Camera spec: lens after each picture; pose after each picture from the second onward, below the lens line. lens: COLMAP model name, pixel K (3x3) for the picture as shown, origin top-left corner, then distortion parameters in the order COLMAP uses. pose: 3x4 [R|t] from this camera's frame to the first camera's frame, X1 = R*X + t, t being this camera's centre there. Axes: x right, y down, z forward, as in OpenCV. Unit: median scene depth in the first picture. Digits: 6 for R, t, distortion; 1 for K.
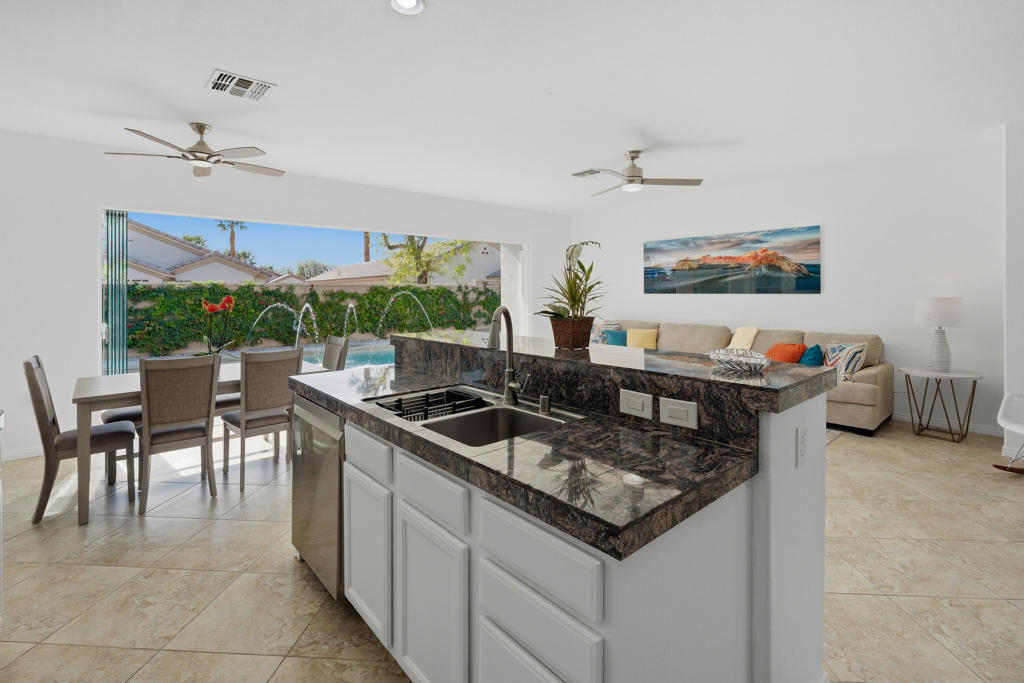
lens RADIAL K [[457.1, 0, 502.9], [0, 457.1, 291.8], [0, 0, 1]] dist [-0.009198, 0.000719]
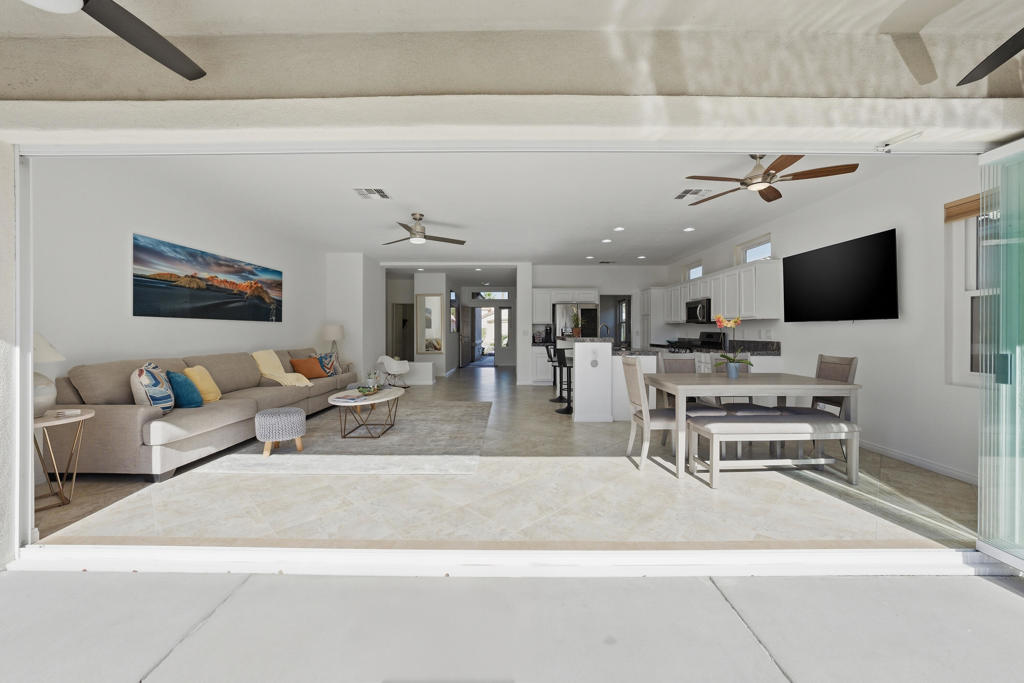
lens RADIAL K [[392.4, 0, 508.8], [0, 392.4, 333.3], [0, 0, 1]] dist [-0.013859, 0.002451]
pose [[-0.753237, 0.001021, 0.657748, -0.568173], [0.001816, 0.999998, 0.000527, 0.037806], [-0.657747, 0.001592, -0.753238, 1.401850]]
